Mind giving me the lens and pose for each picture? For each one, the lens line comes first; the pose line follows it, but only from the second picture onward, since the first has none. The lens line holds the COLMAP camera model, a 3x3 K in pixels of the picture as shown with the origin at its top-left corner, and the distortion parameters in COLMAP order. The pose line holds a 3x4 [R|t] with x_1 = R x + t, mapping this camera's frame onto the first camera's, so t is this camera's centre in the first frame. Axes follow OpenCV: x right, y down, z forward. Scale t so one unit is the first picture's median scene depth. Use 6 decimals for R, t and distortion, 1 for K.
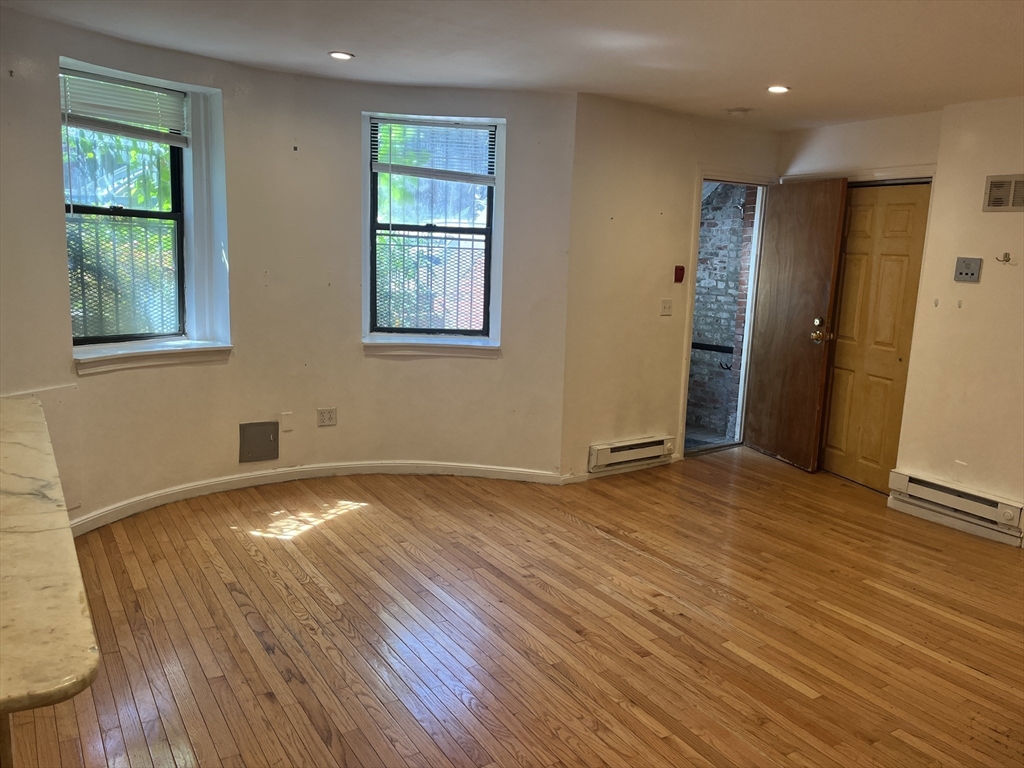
lens RADIAL K [[778.8, 0, 512.0], [0, 778.8, 384.0], [0, 0, 1]] dist [0.076430, -0.105954]
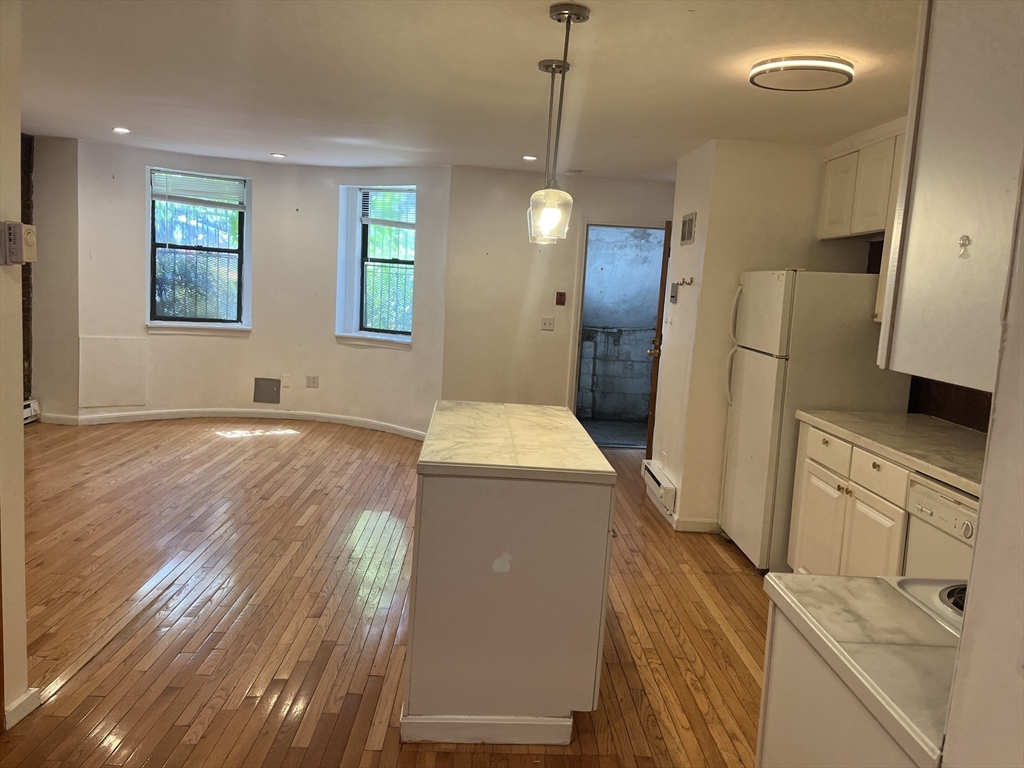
lens RADIAL K [[774.5, 0, 520.8], [0, 774.5, 389.0], [0, 0, 1]] dist [0.073383, -0.099850]
pose [[0.863105, 0.083138, -0.498134, 0.907778], [-0.115020, 0.992795, -0.033596, 0.063554], [0.491752, 0.086292, 0.866449, -0.126556]]
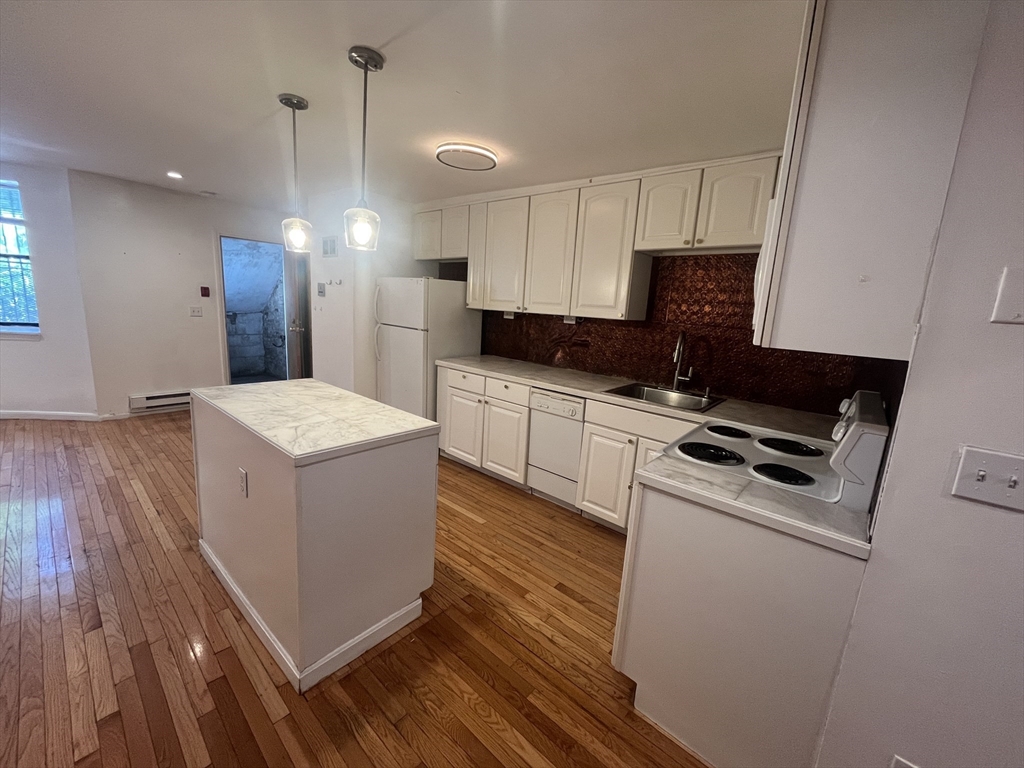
lens RADIAL K [[413.7, 0, 510.8], [0, 413.7, 382.1], [0, 0, 1]] dist [-0.002867, 0.000182]
pose [[0.960545, -0.028508, 0.276659, 0.671764], [0.020937, 0.999322, 0.030282, 0.044636], [-0.277335, -0.023294, 0.960491, -0.035159]]
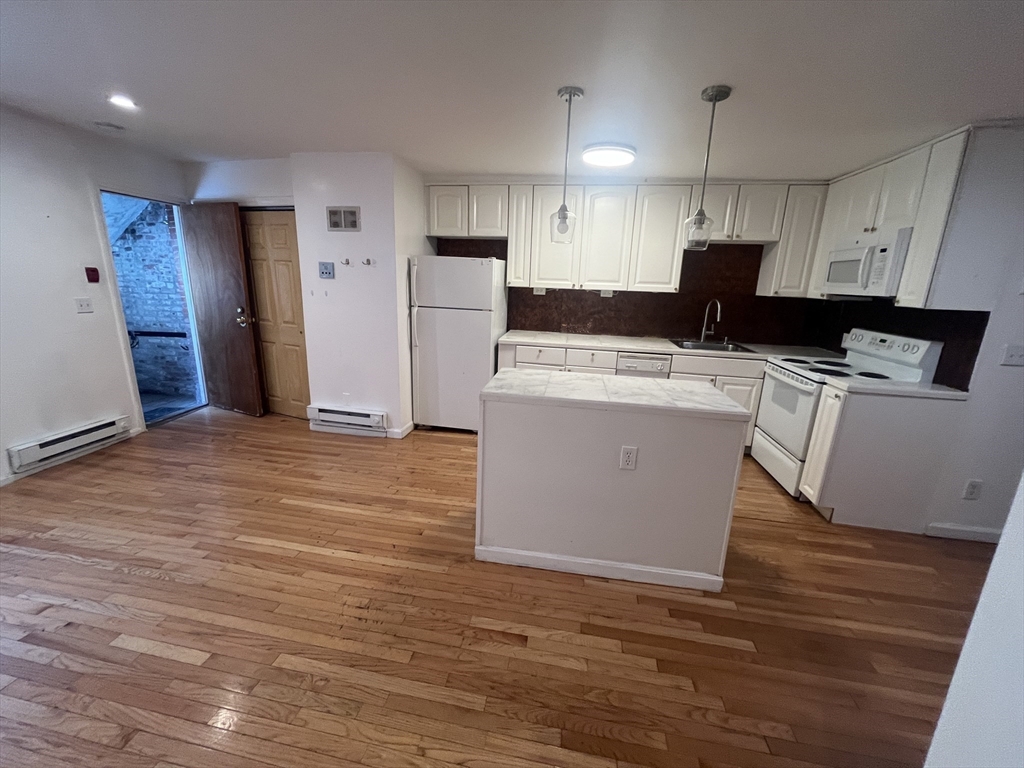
lens RADIAL K [[413.7, 0, 510.8], [0, 413.7, 382.1], [0, 0, 1]] dist [-0.002867, 0.000182]
pose [[0.677143, -0.188219, 0.711373, 0.193481], [0.115859, 0.981946, 0.149525, -0.009923], [-0.726674, -0.018831, 0.686725, 0.176392]]
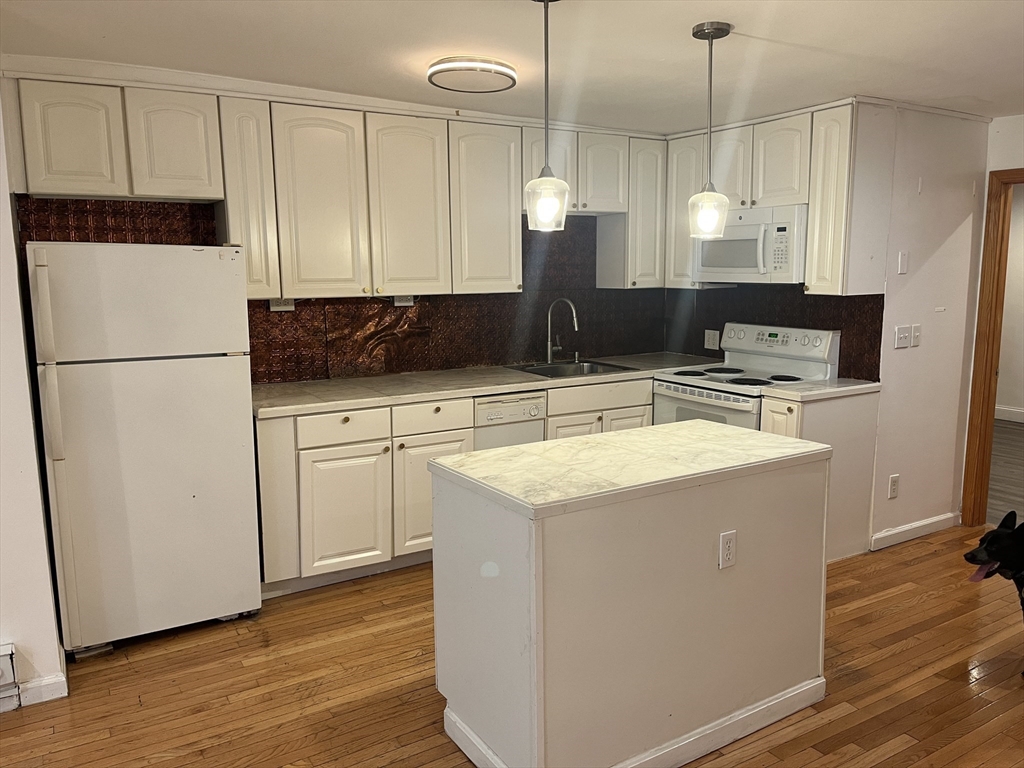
lens RADIAL K [[774.5, 0, 520.8], [0, 774.5, 389.0], [0, 0, 1]] dist [0.073383, -0.099850]
pose [[0.021435, -0.191504, 0.981258, 0.065465], [0.179887, 0.966204, 0.184637, -0.081412], [-0.983454, 0.172558, 0.055159, 0.456088]]
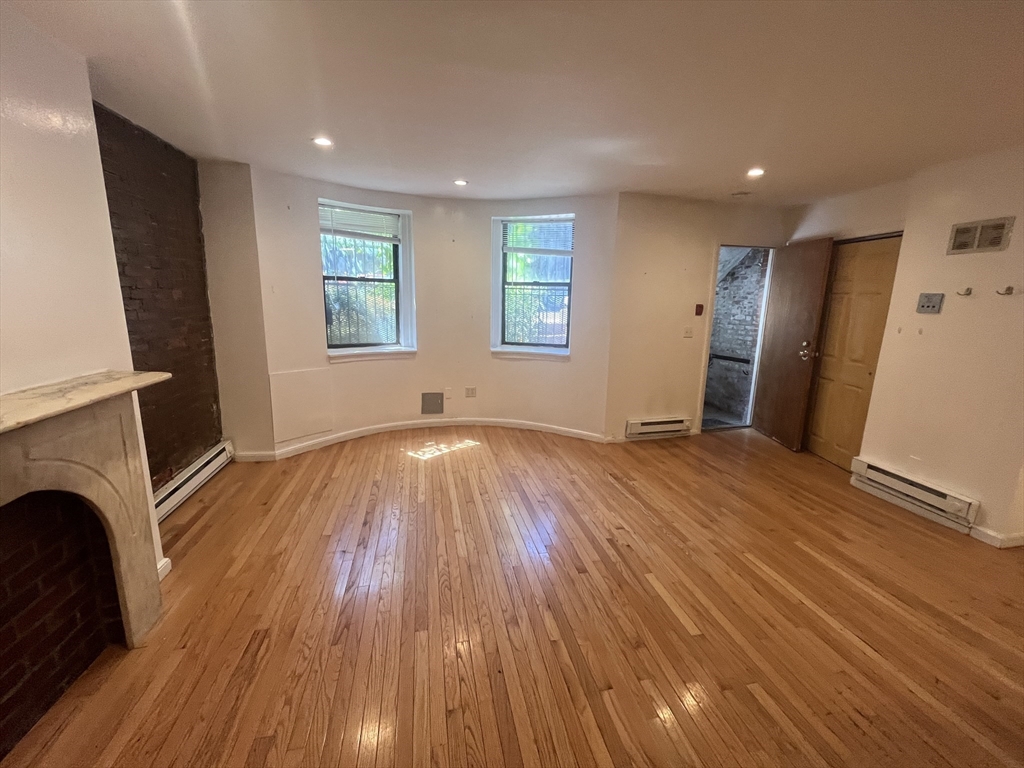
lens RADIAL K [[413.7, 0, 510.8], [0, 413.7, 382.1], [0, 0, 1]] dist [-0.002867, 0.000182]
pose [[0.935827, 0.051067, -0.348740, 0.181205], [-0.044582, 0.998651, 0.026602, -0.009175], [0.349628, -0.009348, 0.936842, 0.155929]]
